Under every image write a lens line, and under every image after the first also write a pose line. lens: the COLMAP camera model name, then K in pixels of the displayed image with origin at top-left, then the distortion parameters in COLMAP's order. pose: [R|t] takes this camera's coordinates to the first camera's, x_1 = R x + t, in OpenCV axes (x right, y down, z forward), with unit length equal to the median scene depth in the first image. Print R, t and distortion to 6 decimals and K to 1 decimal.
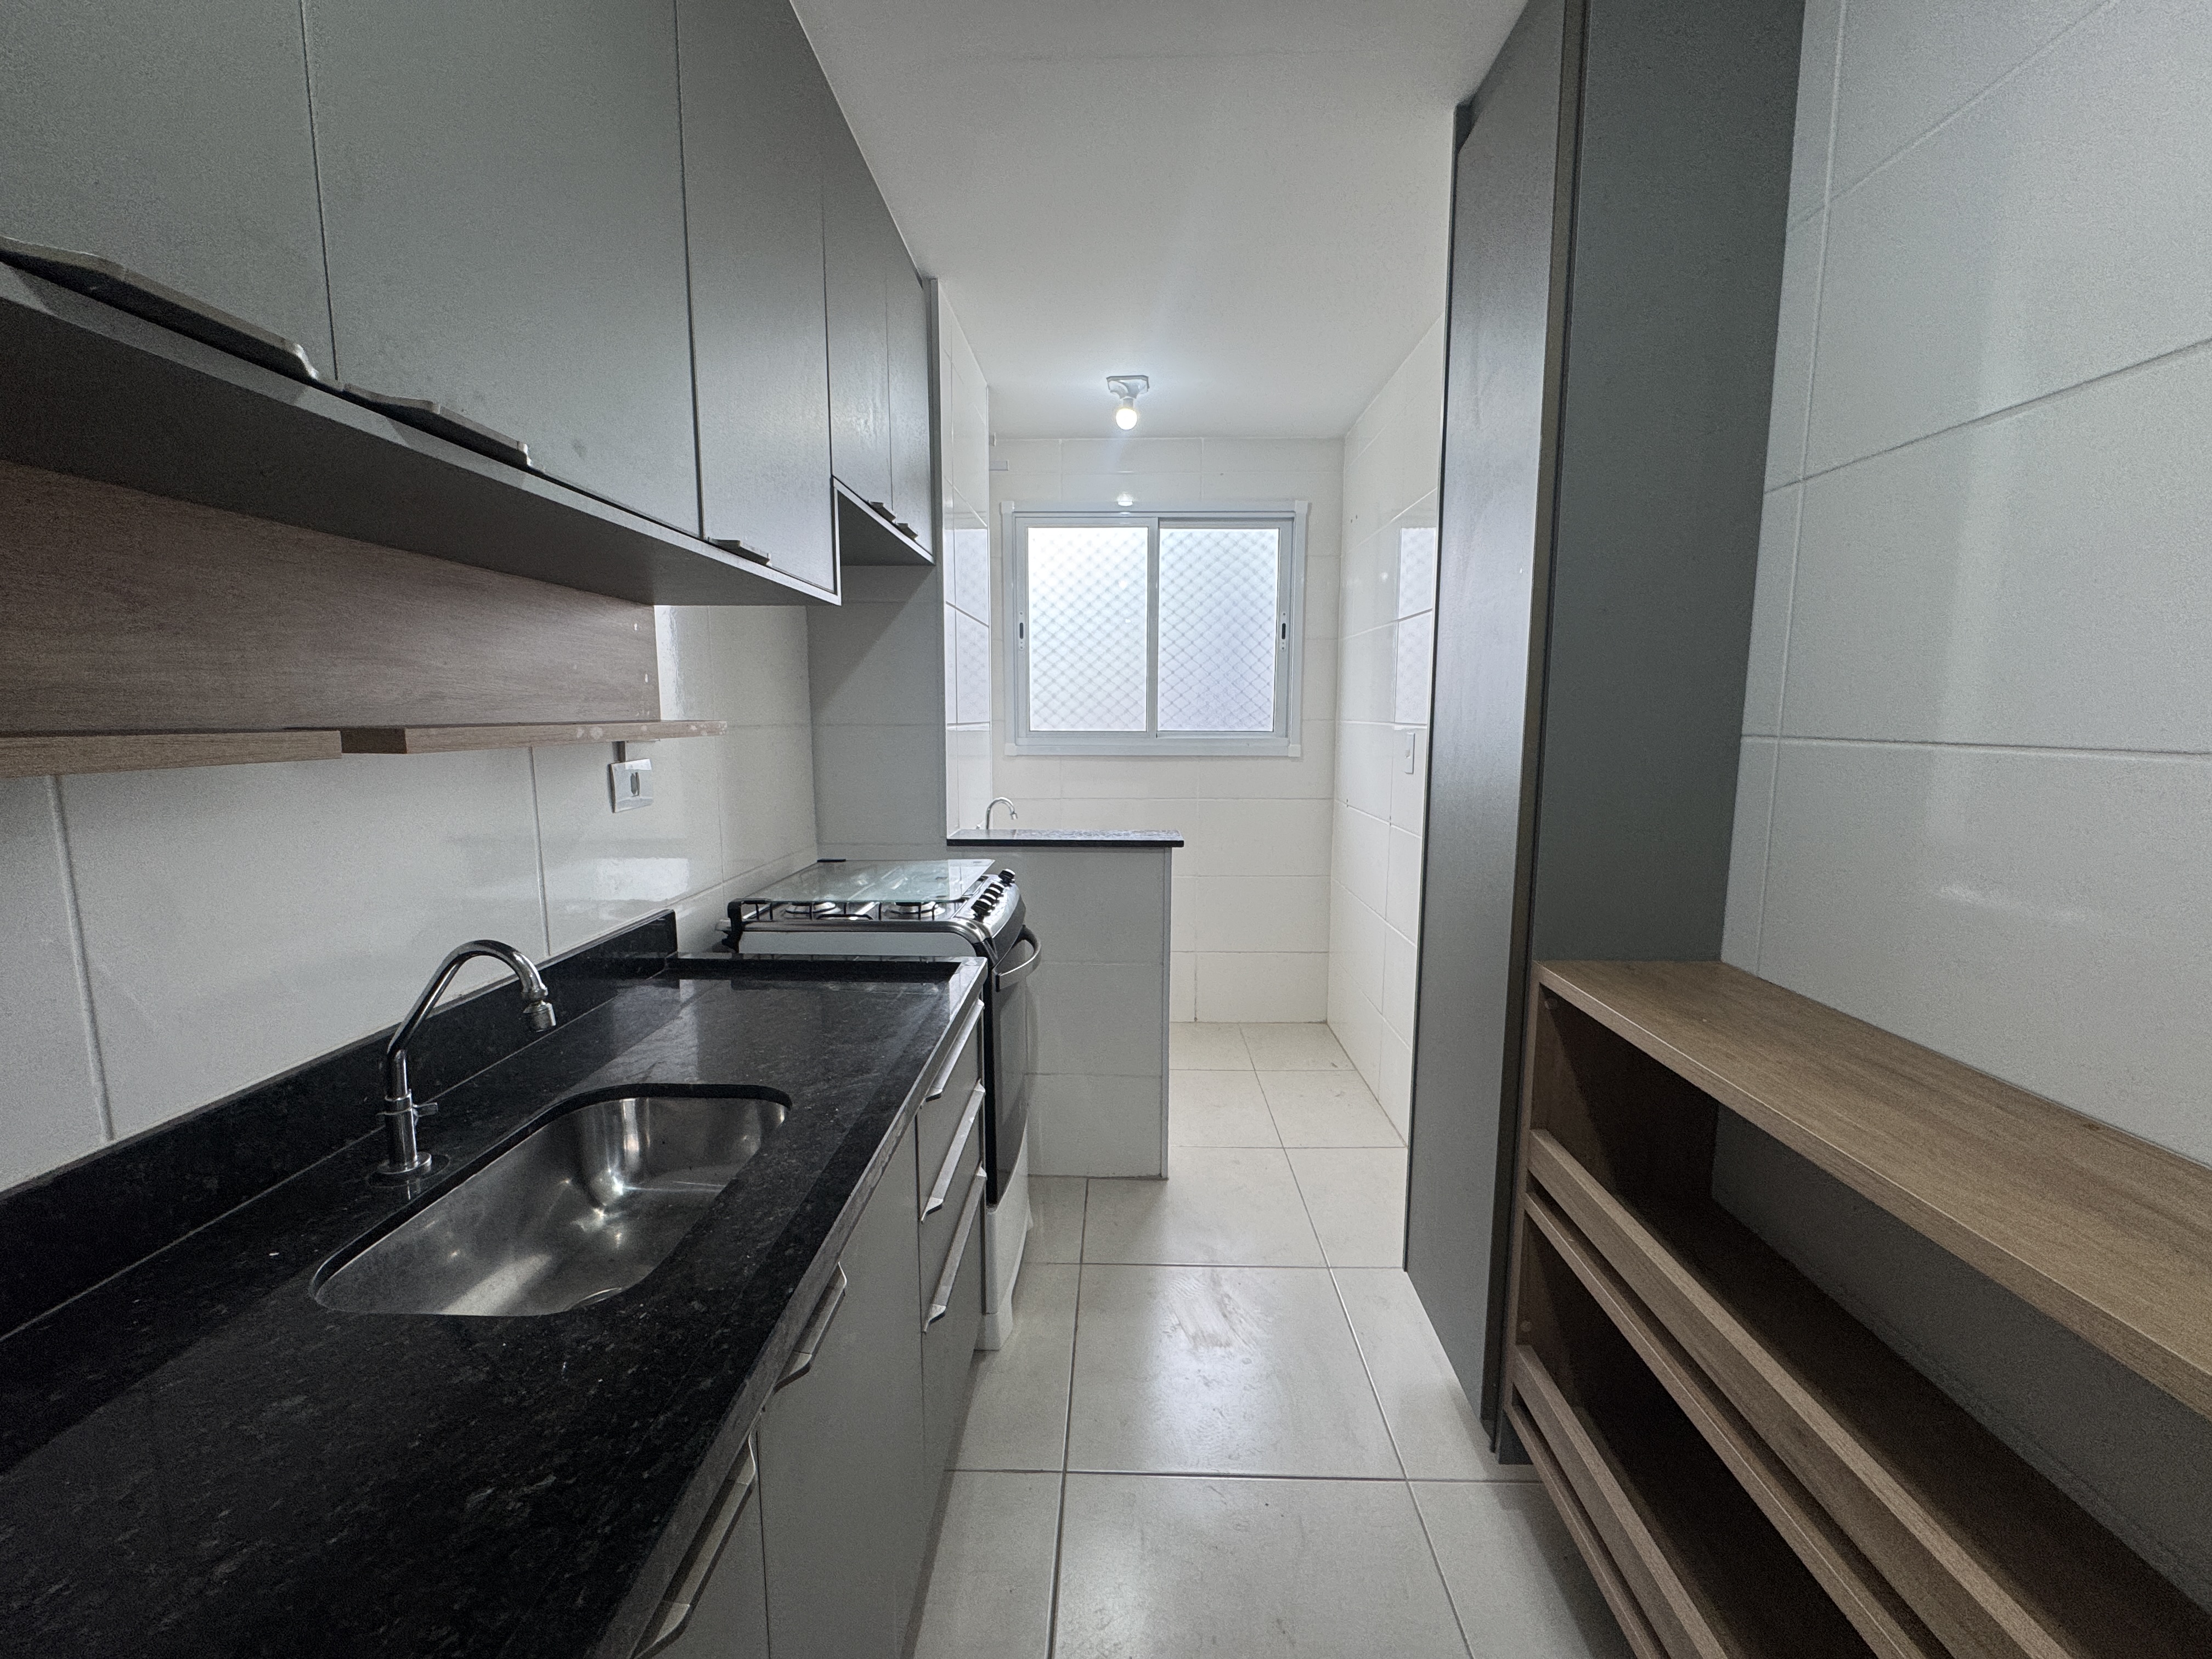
lens RADIAL K [[876.5, 0, 1100.0], [0, 876.5, 828.2], [0, 0, 1]] dist [-0.003959, 0.000509]
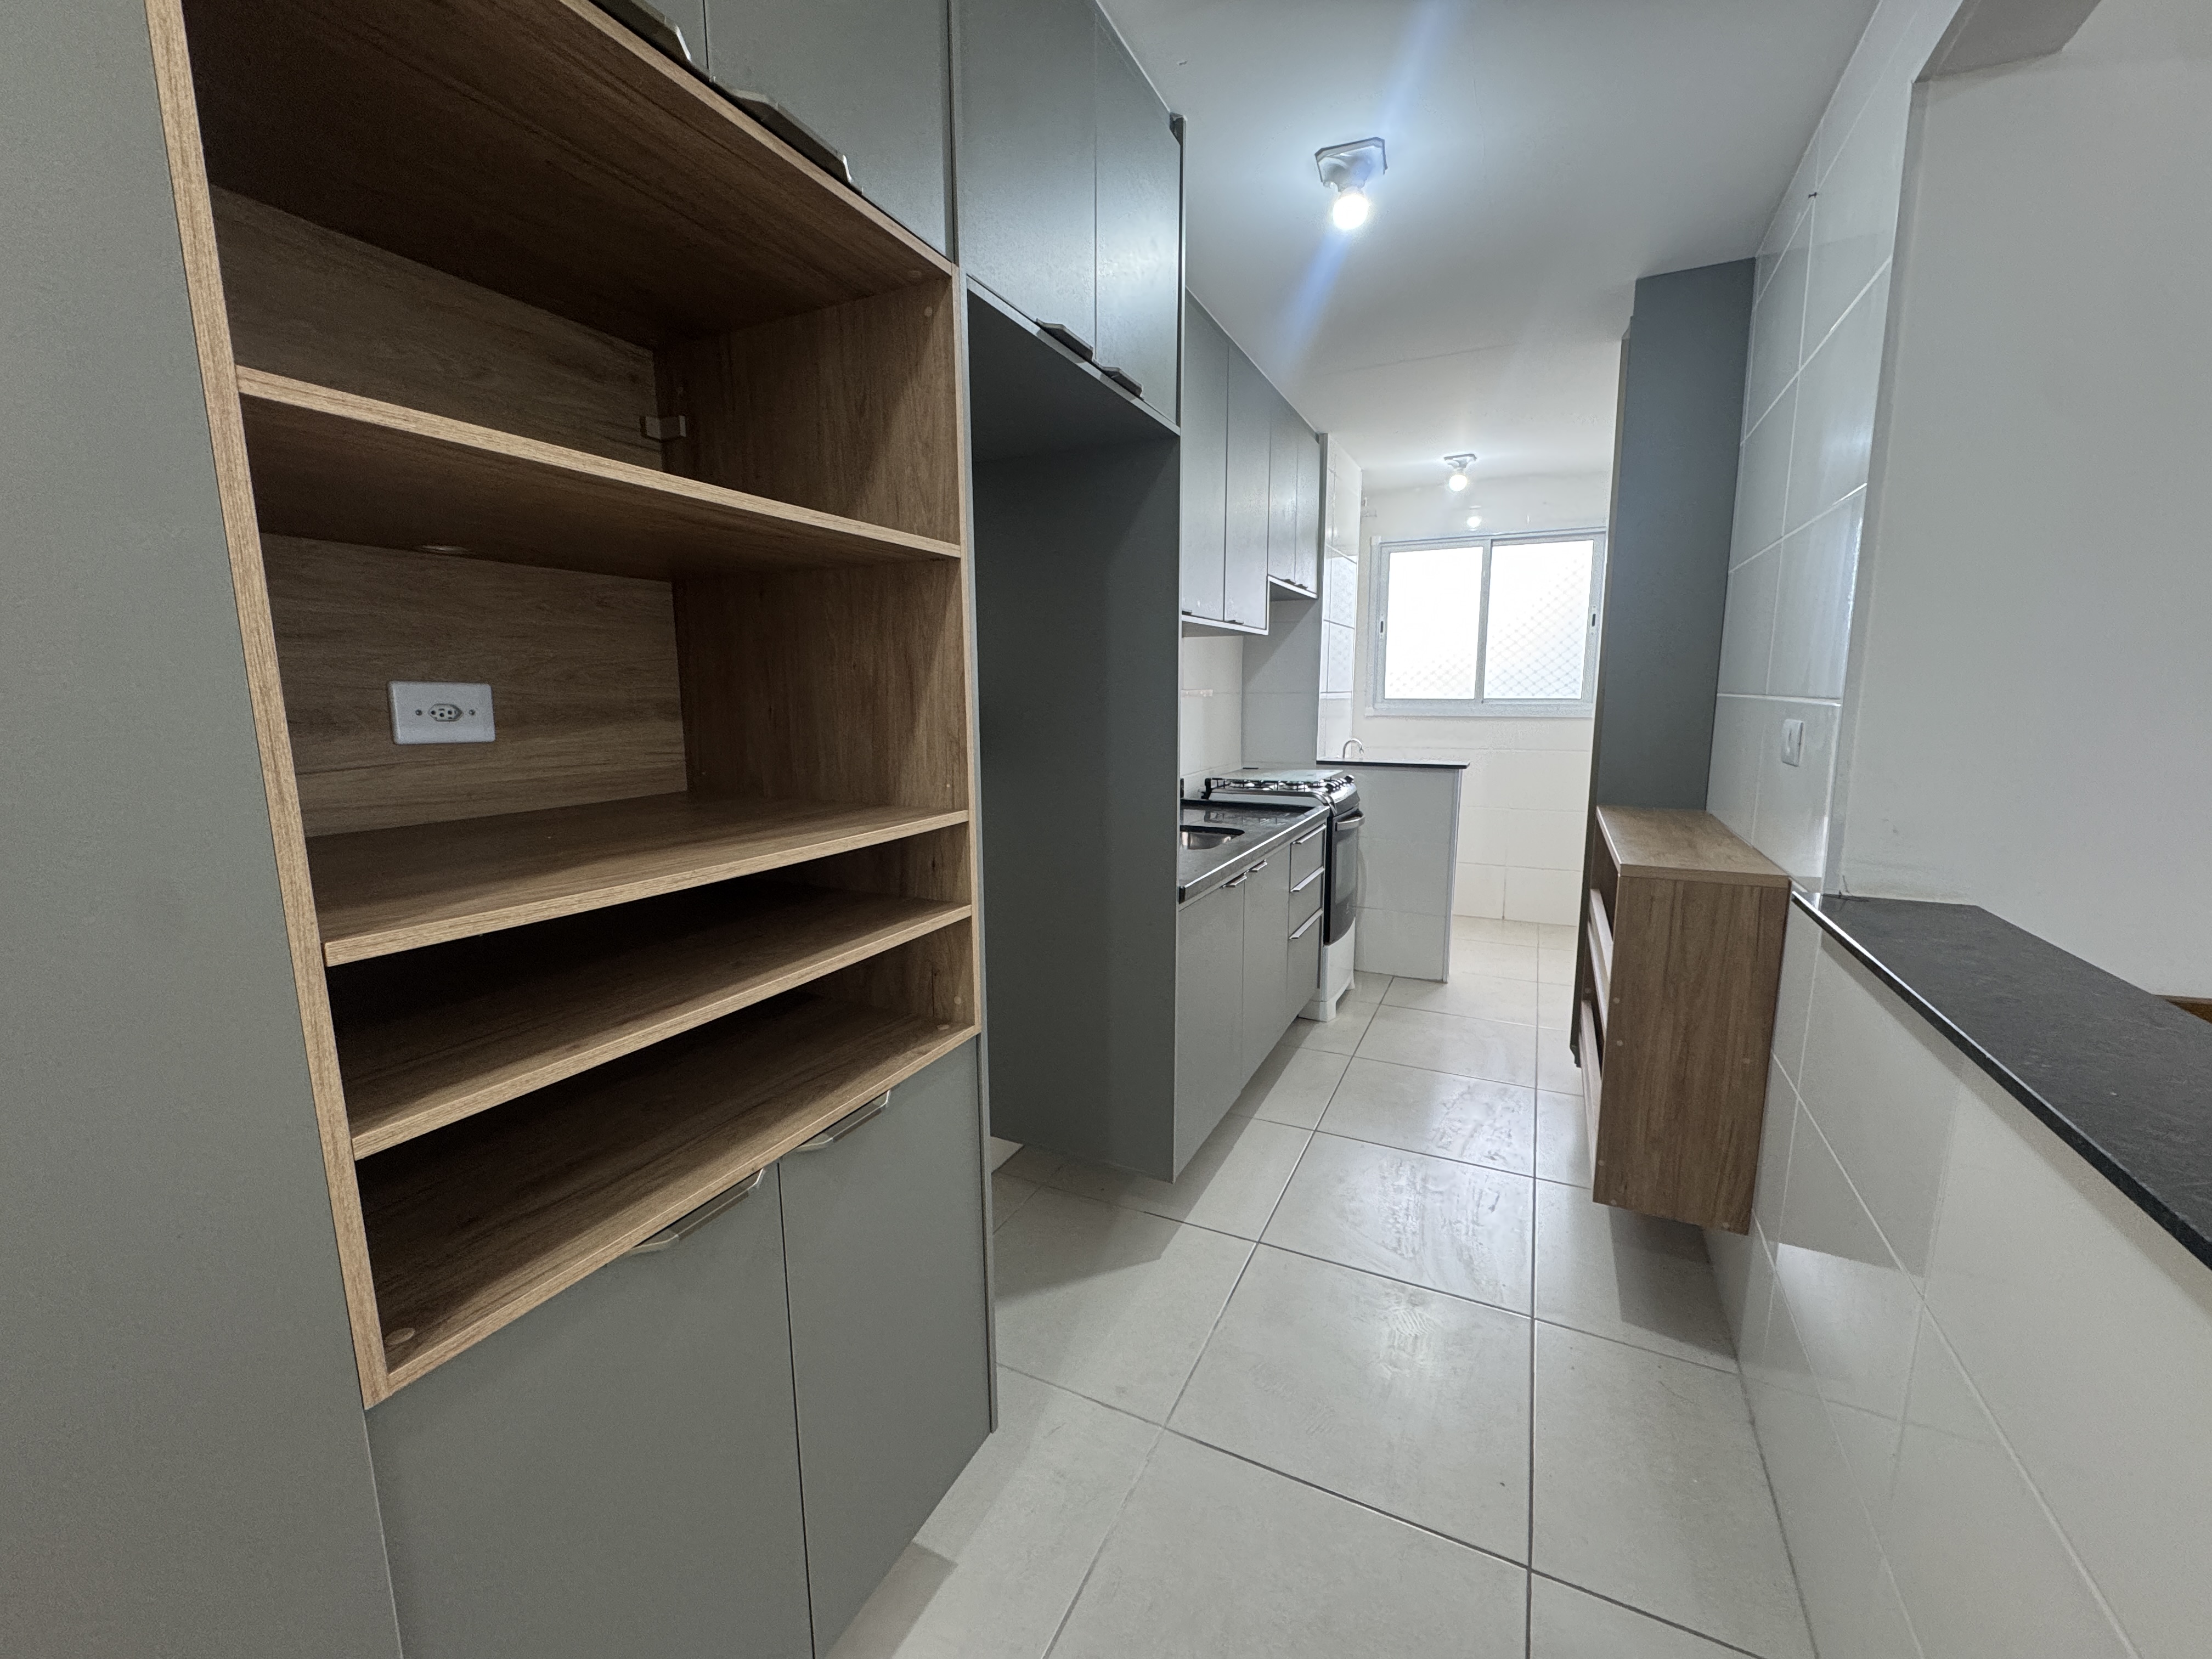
lens RADIAL K [[876.5, 0, 1101.5], [0, 876.5, 816.2], [0, 0, 1]] dist [-0.003959, 0.000509]
pose [[0.906641, 0.053786, -0.418460, 0.153348], [-0.047755, 0.998549, 0.024880, 0.092431], [0.419191, -0.002573, 0.907894, -0.669577]]
